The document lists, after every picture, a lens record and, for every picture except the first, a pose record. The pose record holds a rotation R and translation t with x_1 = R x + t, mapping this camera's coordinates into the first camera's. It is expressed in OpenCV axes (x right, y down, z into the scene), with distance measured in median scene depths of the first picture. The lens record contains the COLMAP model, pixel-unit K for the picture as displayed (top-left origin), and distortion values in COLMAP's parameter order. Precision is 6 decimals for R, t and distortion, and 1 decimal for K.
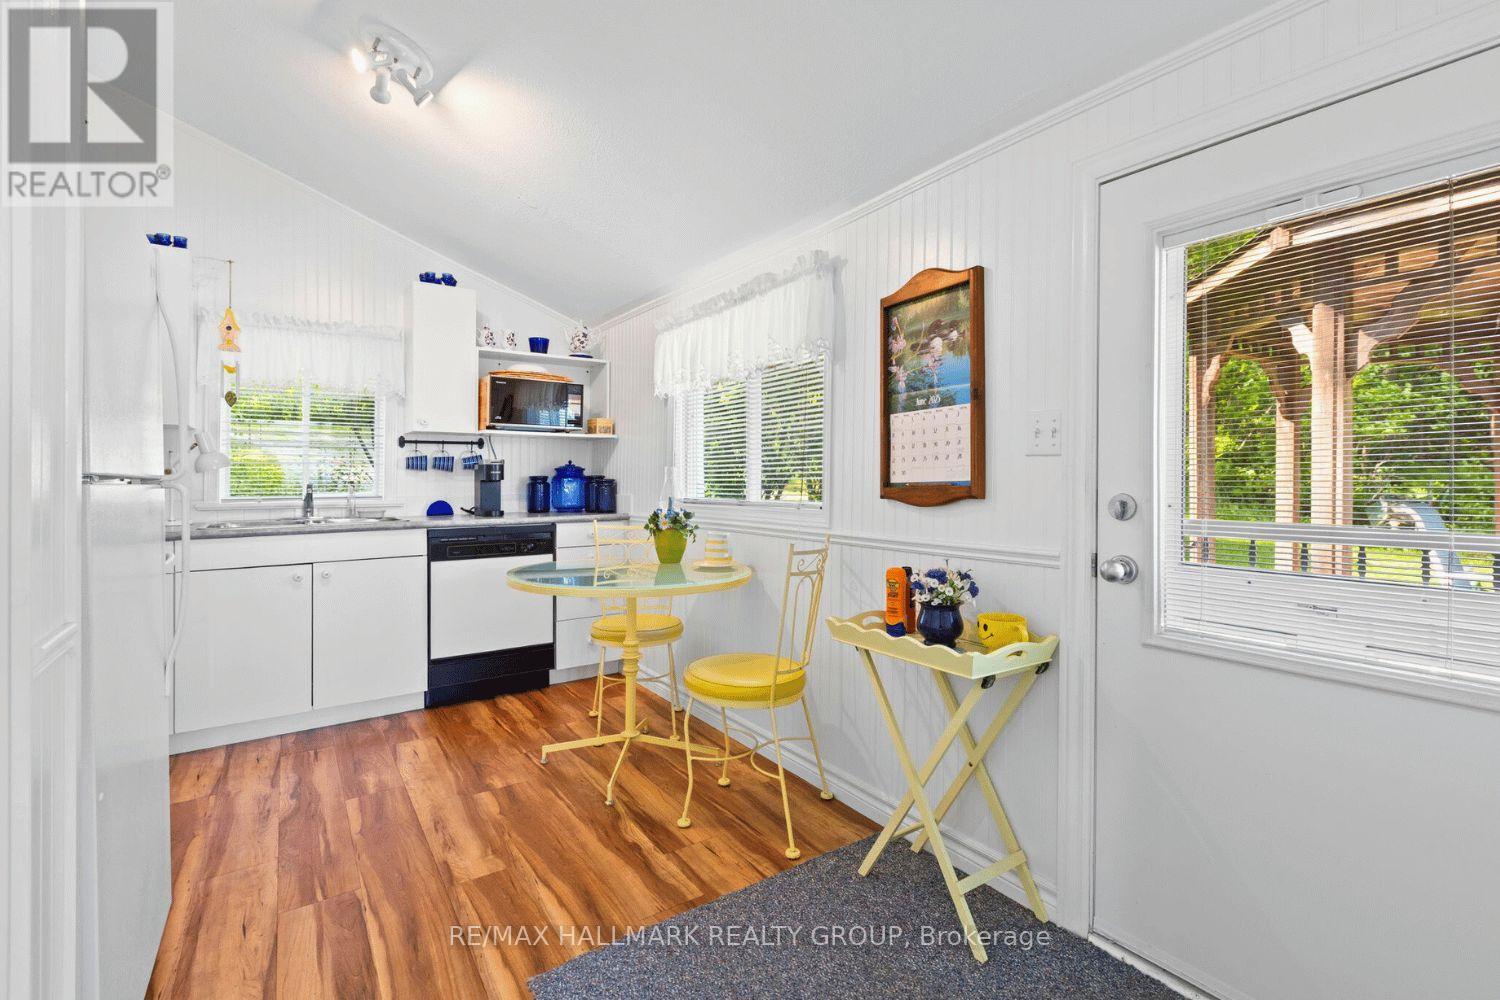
lens RADIAL K [[685.9, 0, 755.0], [0, 685.9, 502.9], [0, 0, 1]] dist [-0.000360, -0.000063]
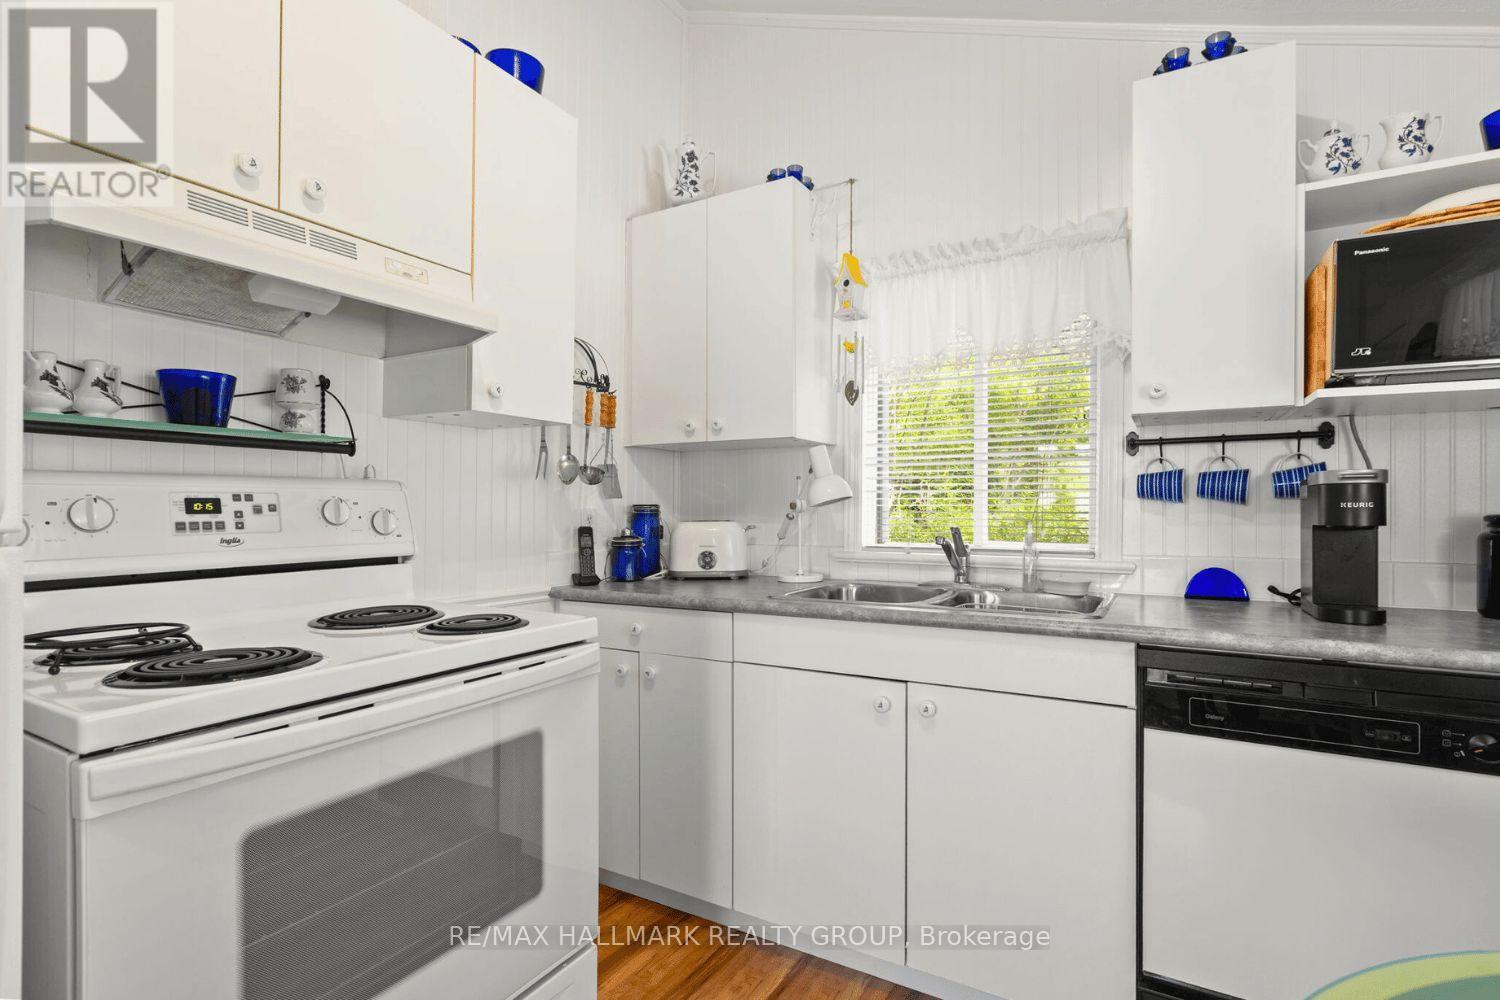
lens RADIAL K [[720.4, 0, 746.1], [0, 720.4, 496.6], [0, 0, 1]] dist [-0.001243, -0.000220]
pose [[0.424224, -0.016780, -0.905402, -0.165976], [-0.037755, 0.998631, -0.036198, -0.022052], [0.904770, 0.049539, 0.423010, 0.534733]]
